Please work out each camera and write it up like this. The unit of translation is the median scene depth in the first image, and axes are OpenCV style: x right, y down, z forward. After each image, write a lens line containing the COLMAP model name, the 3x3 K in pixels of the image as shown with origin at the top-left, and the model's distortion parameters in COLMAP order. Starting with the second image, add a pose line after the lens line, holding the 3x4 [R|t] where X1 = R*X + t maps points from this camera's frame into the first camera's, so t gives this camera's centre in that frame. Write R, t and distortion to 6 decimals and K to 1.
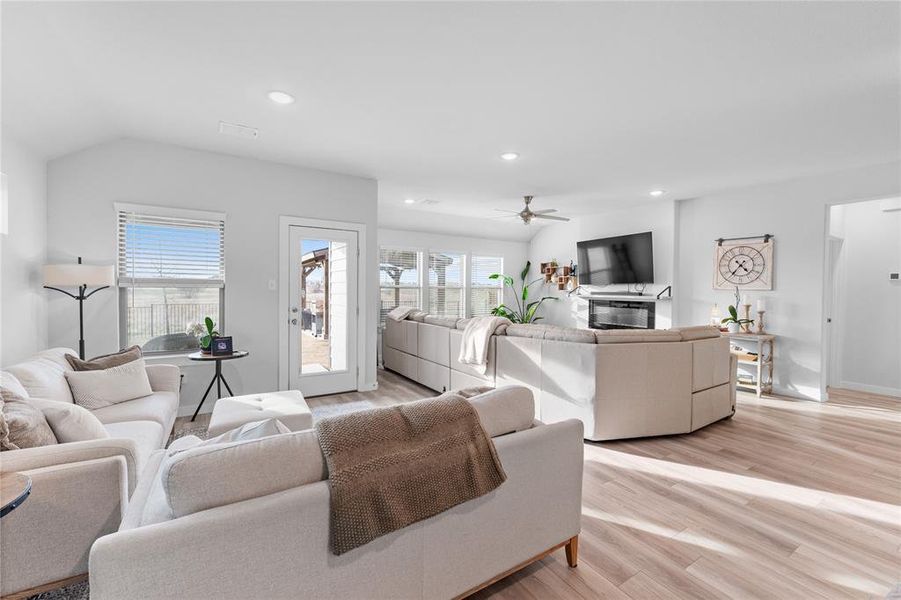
lens RADIAL K [[370.7, 0, 450.5], [0, 370.7, 300.0], [0, 0, 1]] dist [-0.000730, -0.000008]
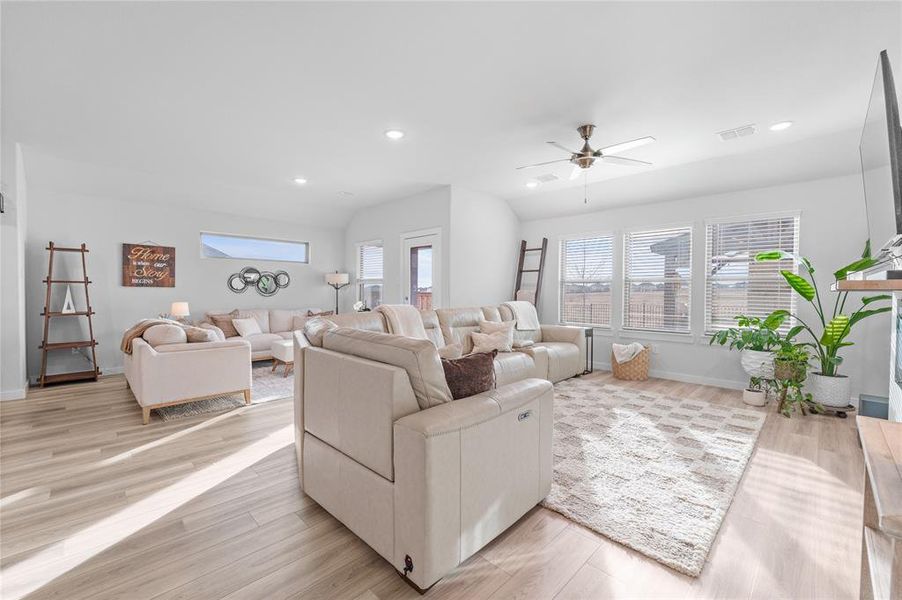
lens RADIAL K [[371.1, 0, 451.0], [0, 371.1, 300.0], [0, 0, 1]] dist [-0.000730, -0.000008]
pose [[0.226459, 0.024108, -0.973722, 1.674968], [-0.032510, 0.999324, 0.017181, 0.017166], [0.973478, 0.027765, 0.227089, 1.398057]]
